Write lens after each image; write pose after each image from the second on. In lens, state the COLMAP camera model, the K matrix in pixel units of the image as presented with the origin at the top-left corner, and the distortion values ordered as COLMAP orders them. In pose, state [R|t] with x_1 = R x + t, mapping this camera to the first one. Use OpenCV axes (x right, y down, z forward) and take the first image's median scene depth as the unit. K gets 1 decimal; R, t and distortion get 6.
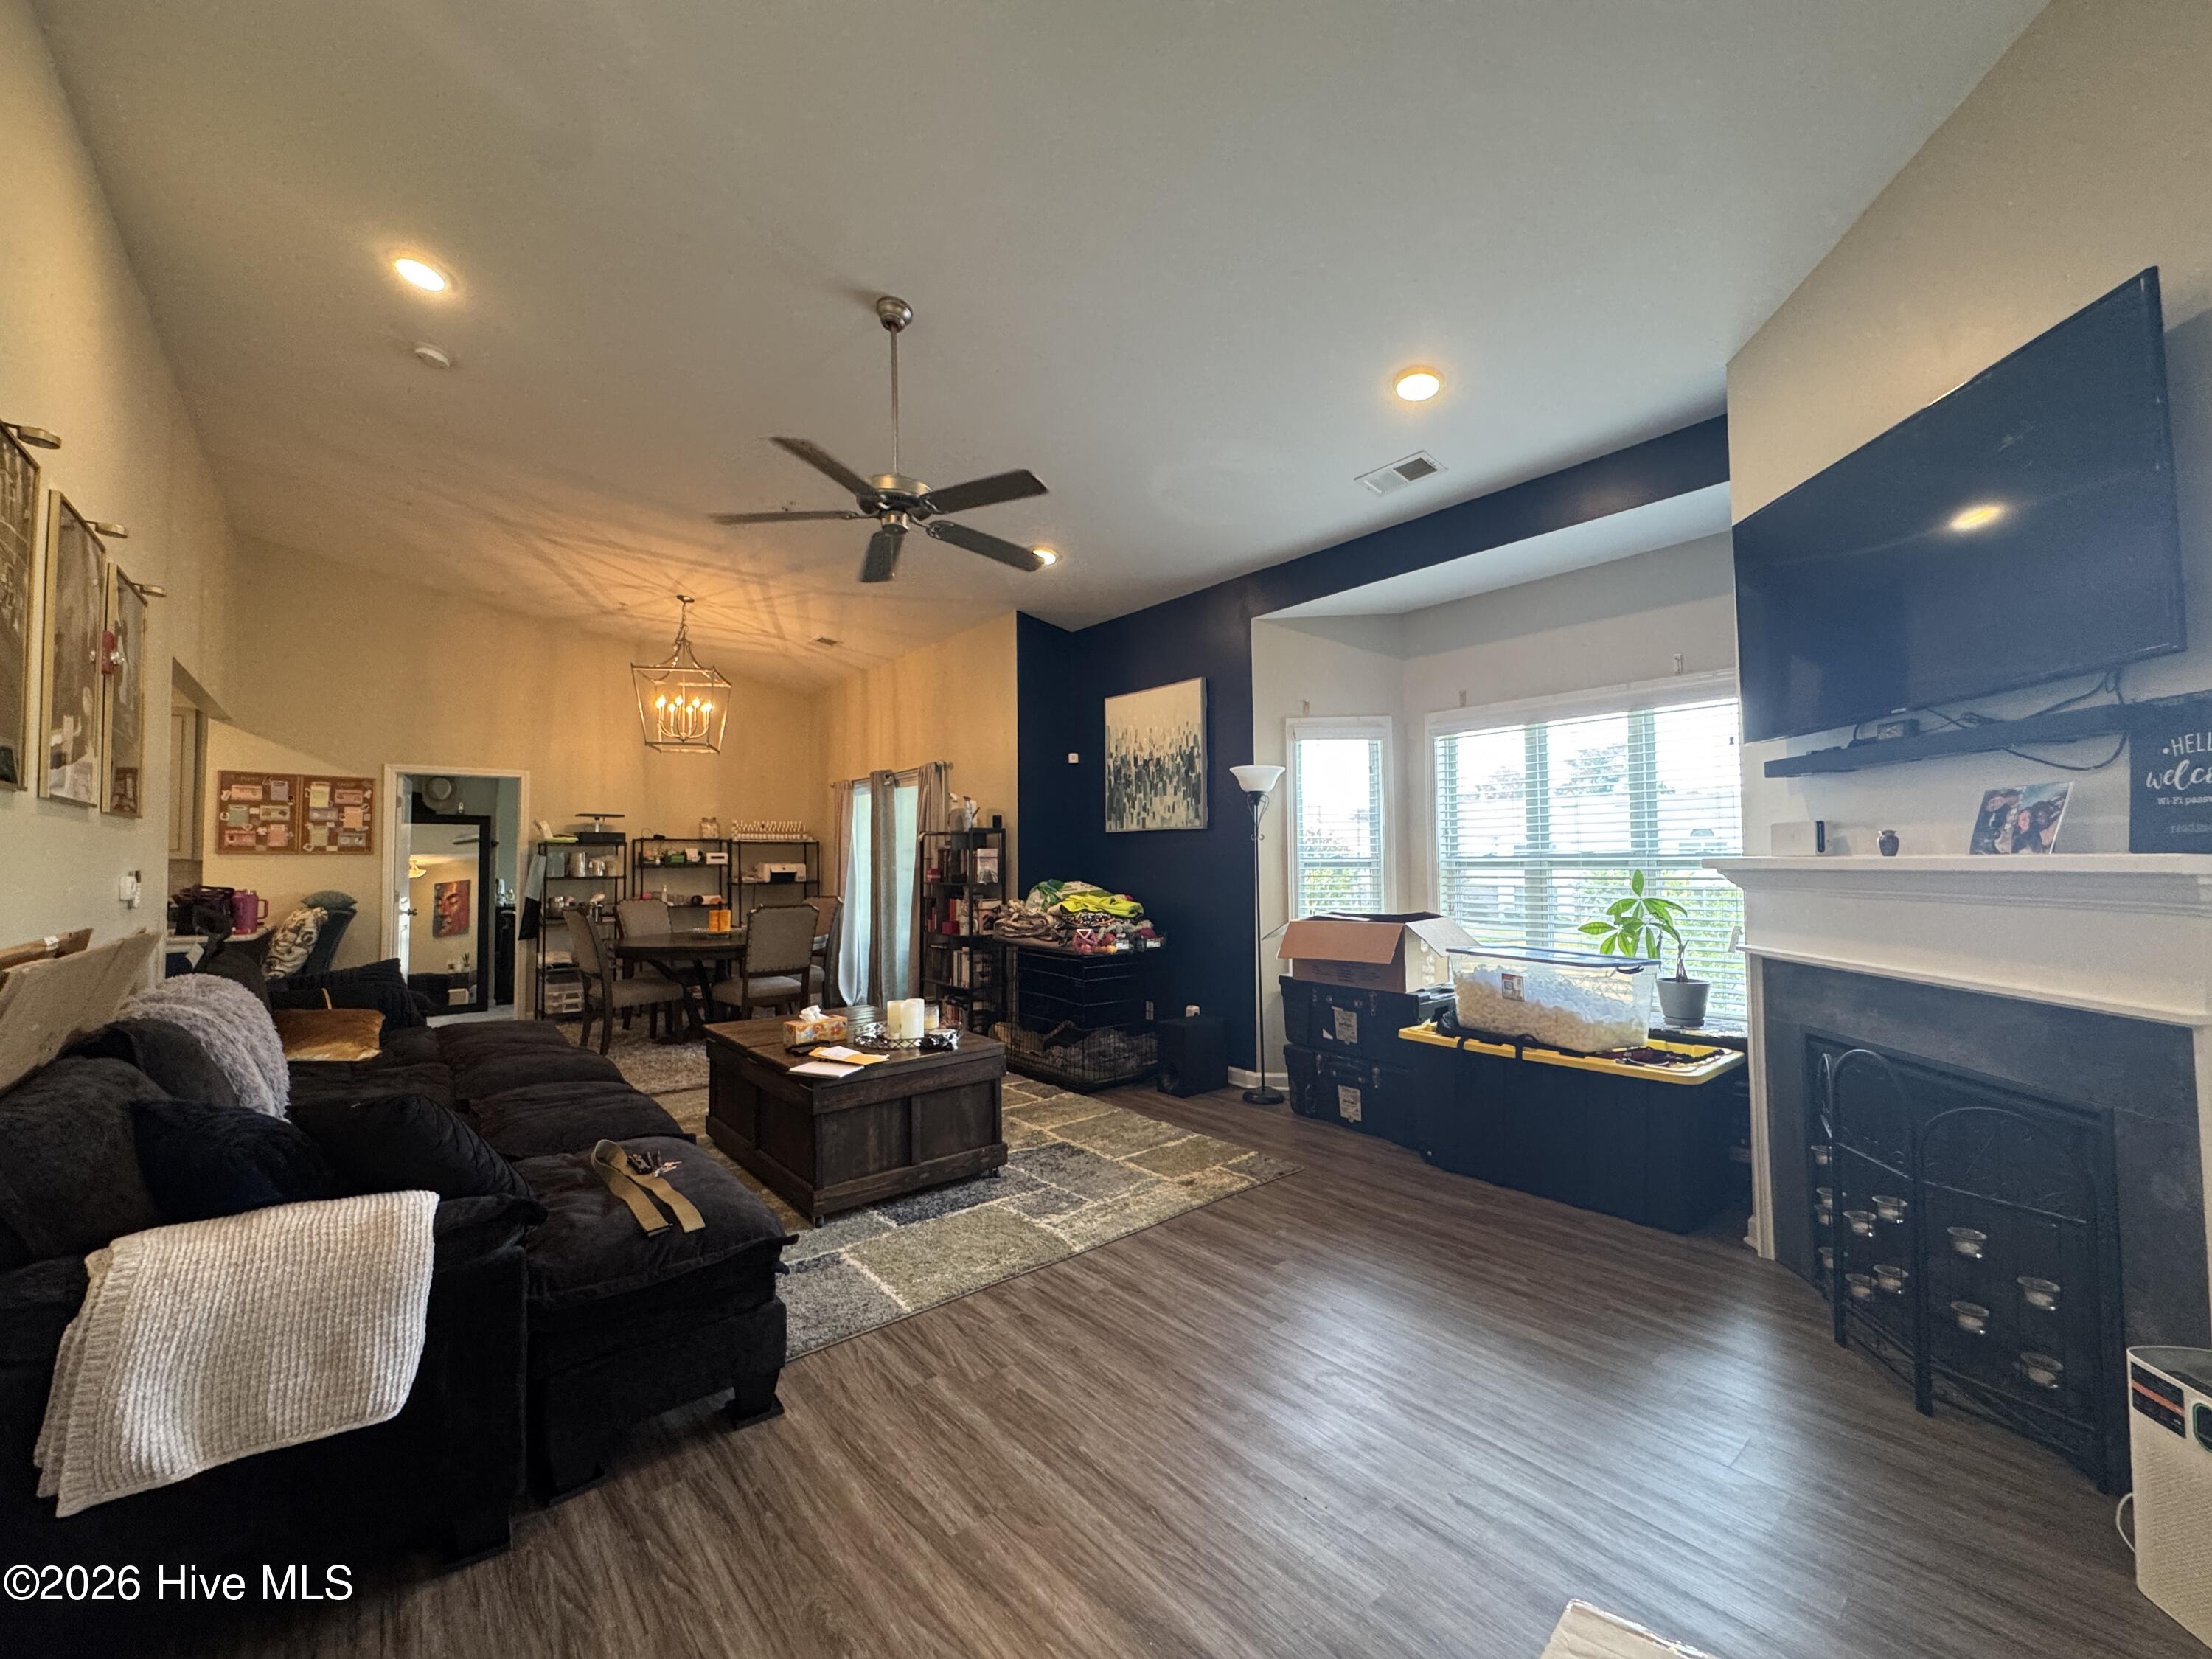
lens RADIAL K [[889.7, 0, 1113.5], [0, 889.7, 828.9], [0, 0, 1]] dist [-0.000374, 0.000049]
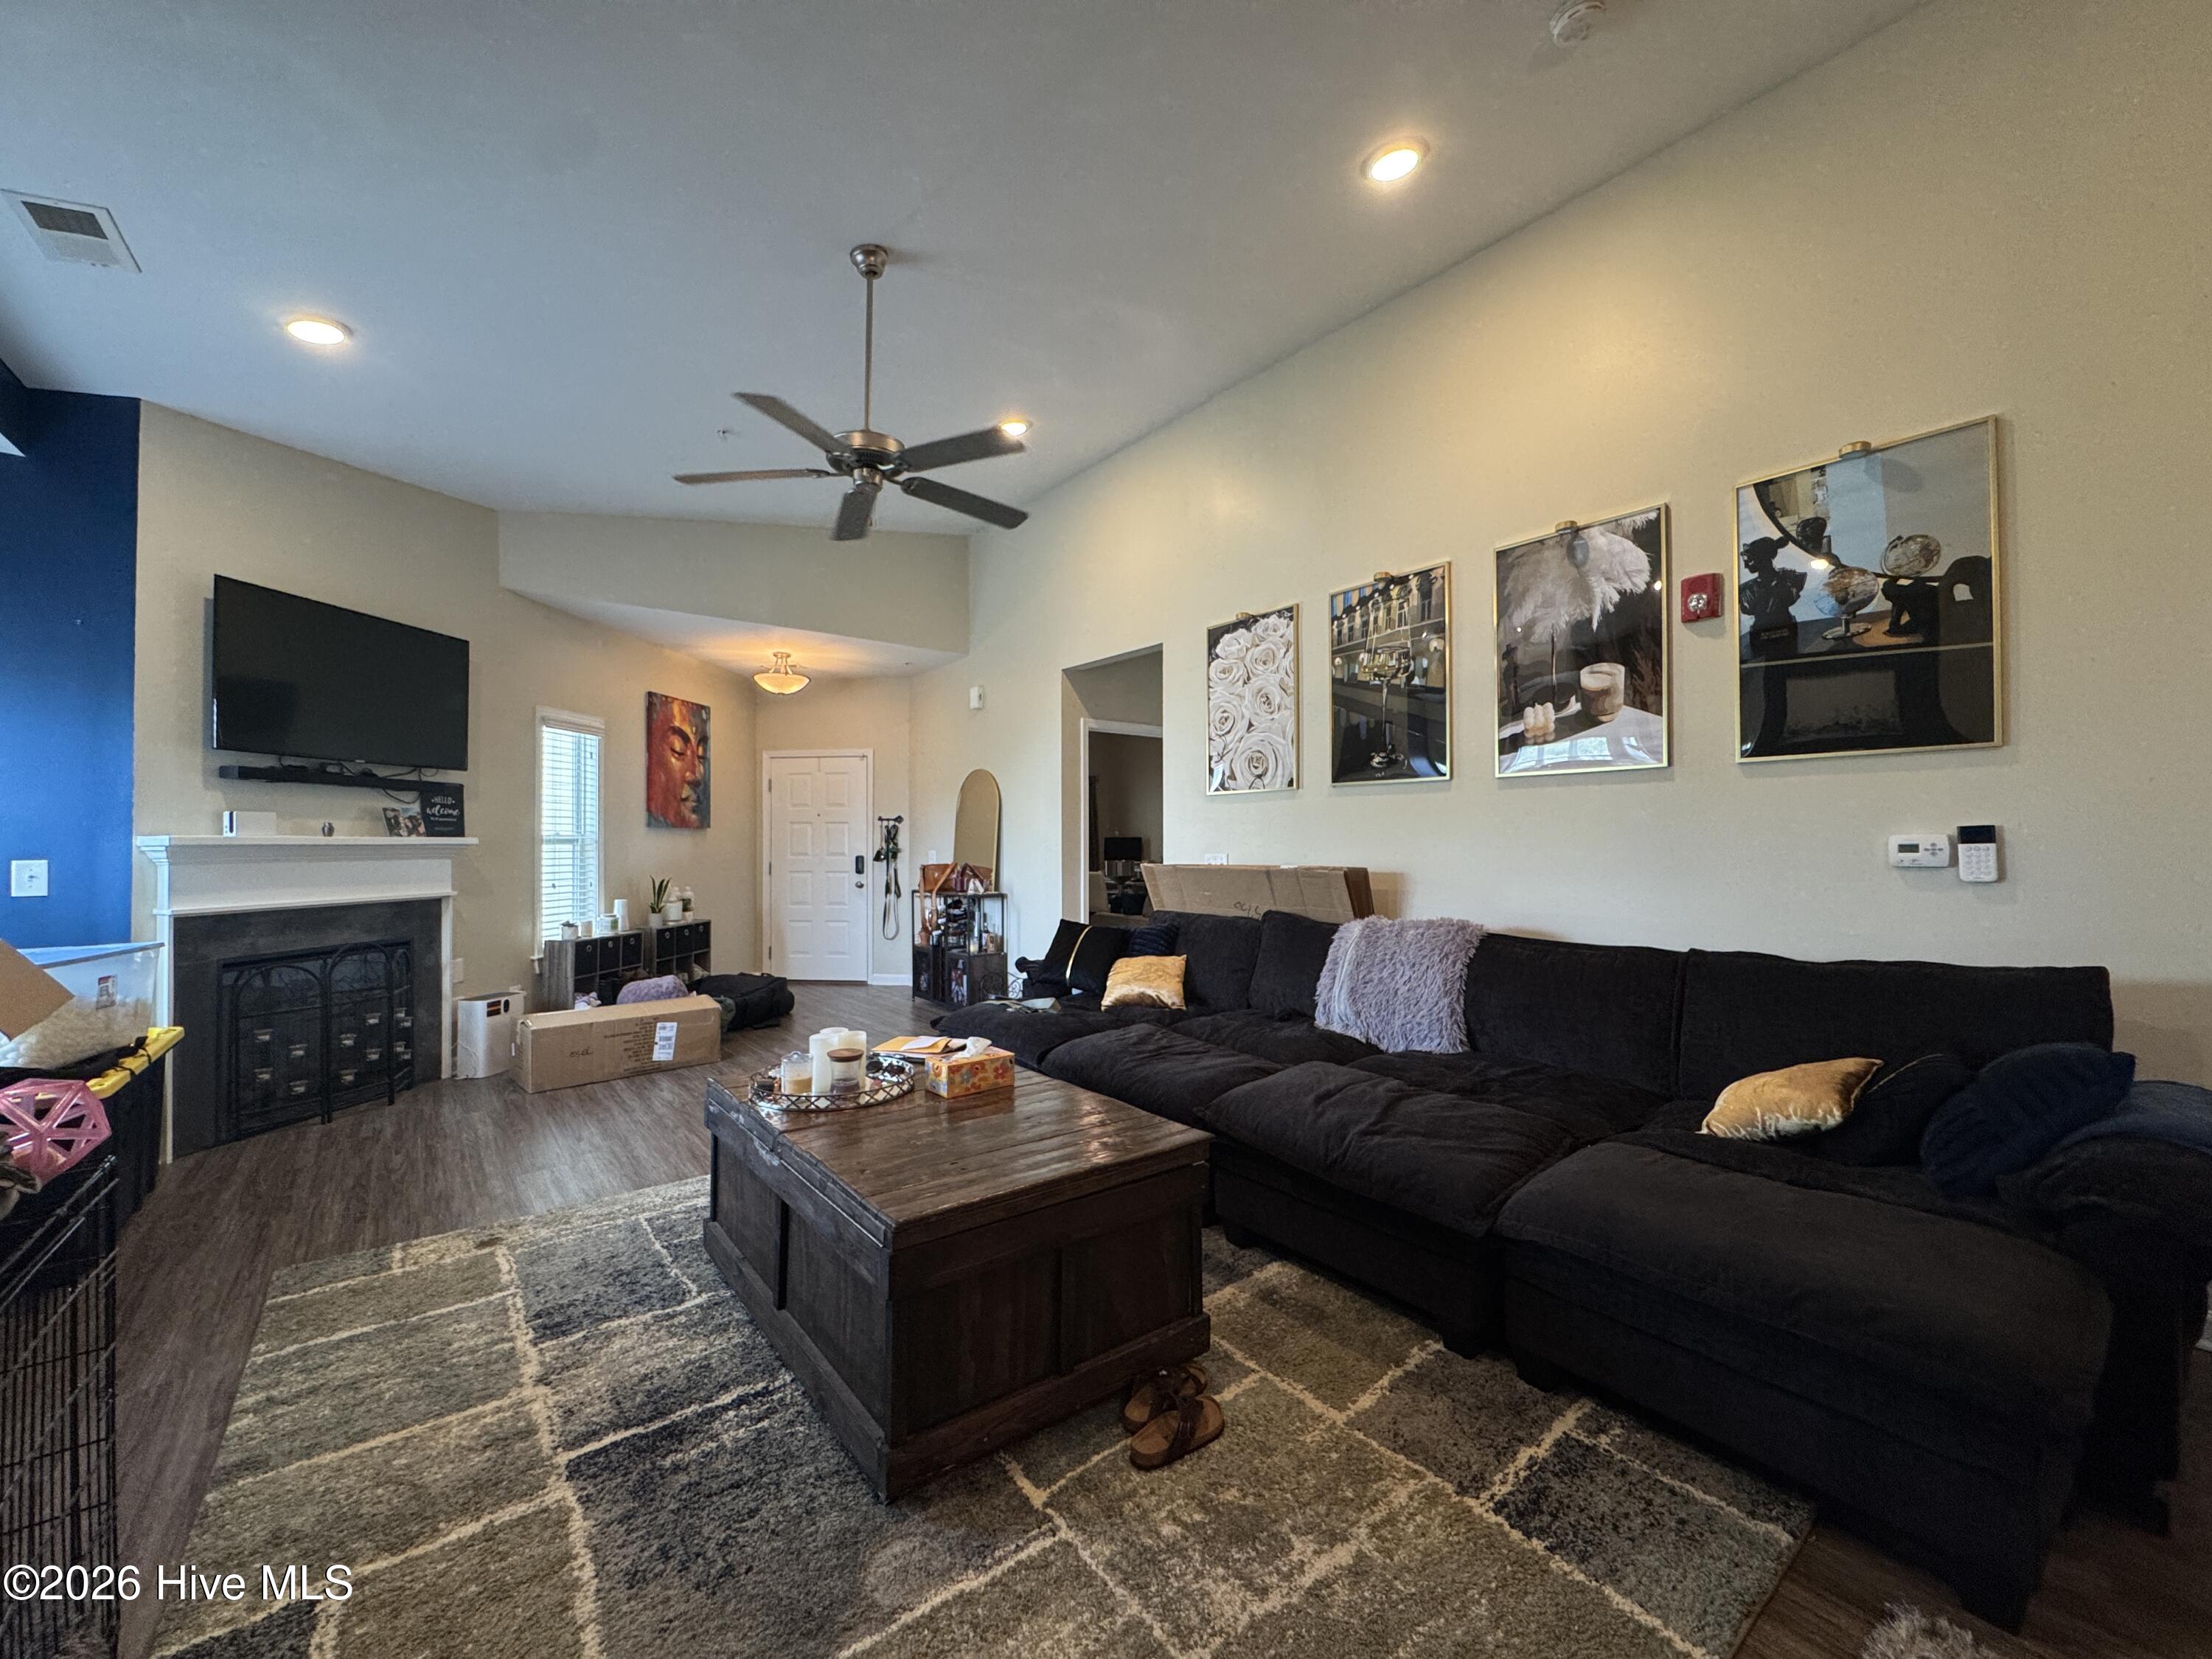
lens RADIAL K [[889.7, 0, 1105.4], [0, 889.7, 828.6], [0, 0, 1]] dist [-0.000374, 0.000049]
pose [[-0.999368, 0.015420, 0.032033, -0.493294], [0.013840, 0.998704, -0.048976, 0.080295], [-0.032747, -0.048502, -0.998286, 1.792347]]
